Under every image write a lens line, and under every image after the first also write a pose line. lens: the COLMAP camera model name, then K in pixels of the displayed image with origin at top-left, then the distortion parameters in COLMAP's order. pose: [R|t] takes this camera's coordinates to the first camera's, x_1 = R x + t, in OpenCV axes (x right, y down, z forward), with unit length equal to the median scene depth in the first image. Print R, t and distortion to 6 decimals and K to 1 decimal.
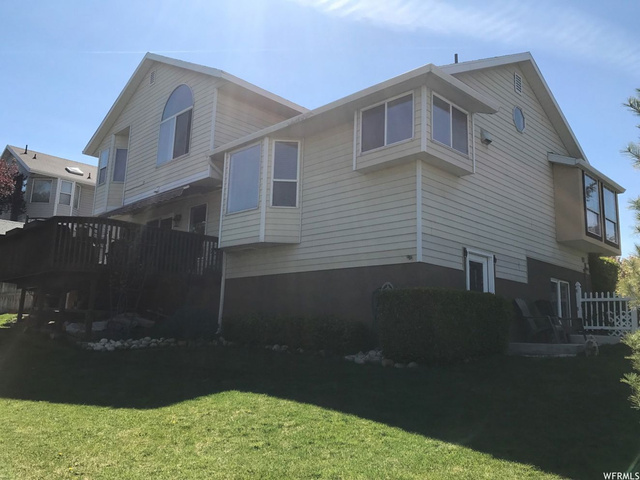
lens RADIAL K [[521.6, 0, 319.8], [0, 521.6, 240.4], [0, 0, 1]] dist [0.048311, -0.065363]
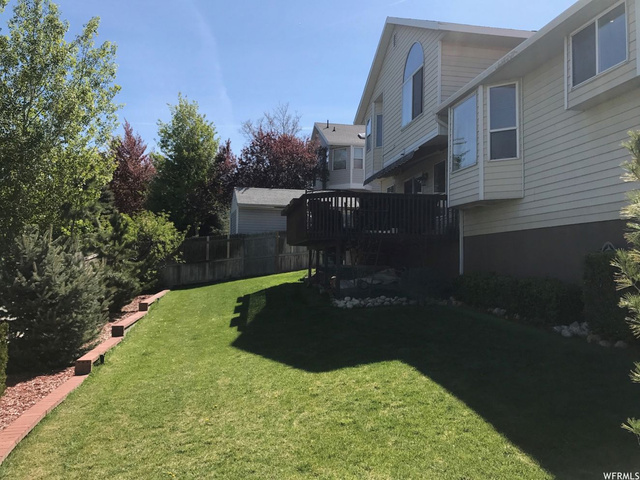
lens RADIAL K [[521.6, 0, 321.4], [0, 521.6, 240.0], [0, 0, 1]] dist [0.048311, -0.065363]
pose [[0.823093, -0.044877, -0.566131, 0.183483], [0.107511, 0.991160, 0.077740, -0.029501], [0.557637, -0.124852, 0.820641, 0.046726]]
